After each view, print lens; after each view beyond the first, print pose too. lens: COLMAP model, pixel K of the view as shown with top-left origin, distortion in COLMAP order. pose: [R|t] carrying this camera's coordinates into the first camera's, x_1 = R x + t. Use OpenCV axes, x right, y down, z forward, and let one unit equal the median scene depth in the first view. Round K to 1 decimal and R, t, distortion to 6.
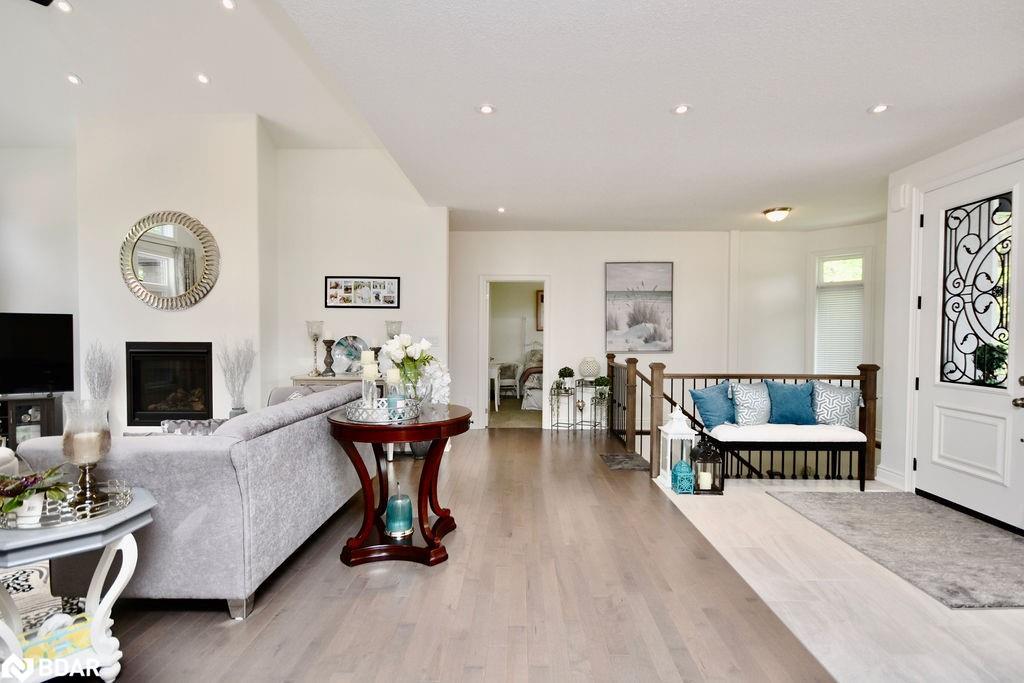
lens RADIAL K [[481.7, 0, 519.3], [0, 481.7, 345.6], [0, 0, 1]] dist [0.005934, -0.003582]
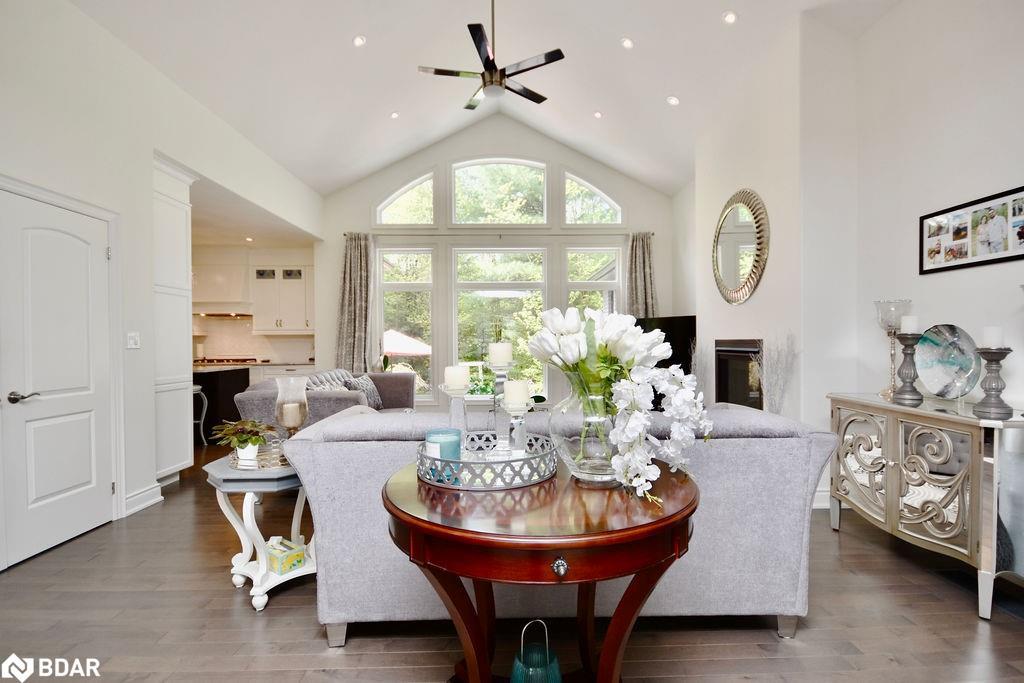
lens RADIAL K [[461.9, 0, 505.1], [0, 461.9, 342.1], [0, 0, 1]] dist [-0.002096, -0.004522]
pose [[0.025813, -0.001759, -0.999665, 0.132356], [-0.012826, 0.999916, -0.002091, 0.005778], [0.999585, 0.012876, 0.025788, 0.645561]]
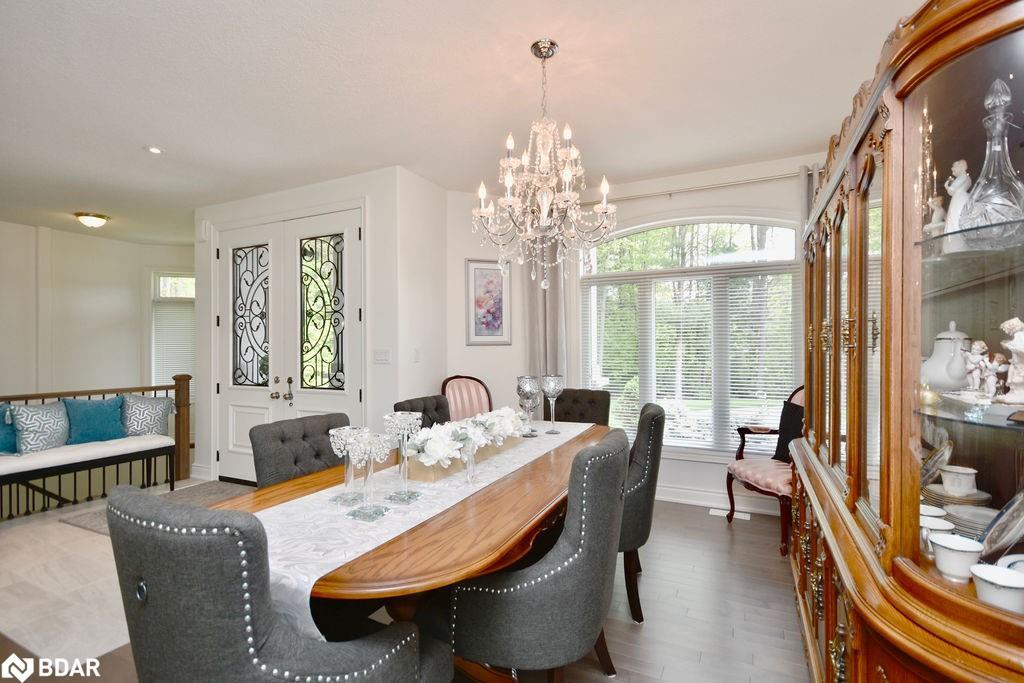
lens RADIAL K [[481.7, 0, 514.4], [0, 481.7, 347.2], [0, 0, 1]] dist [0.005934, -0.003582]
pose [[0.434636, -0.006205, 0.900585, 0.058003], [0.028521, 0.999570, -0.006878, 0.004968], [-0.900155, 0.028675, 0.434625, -0.170829]]
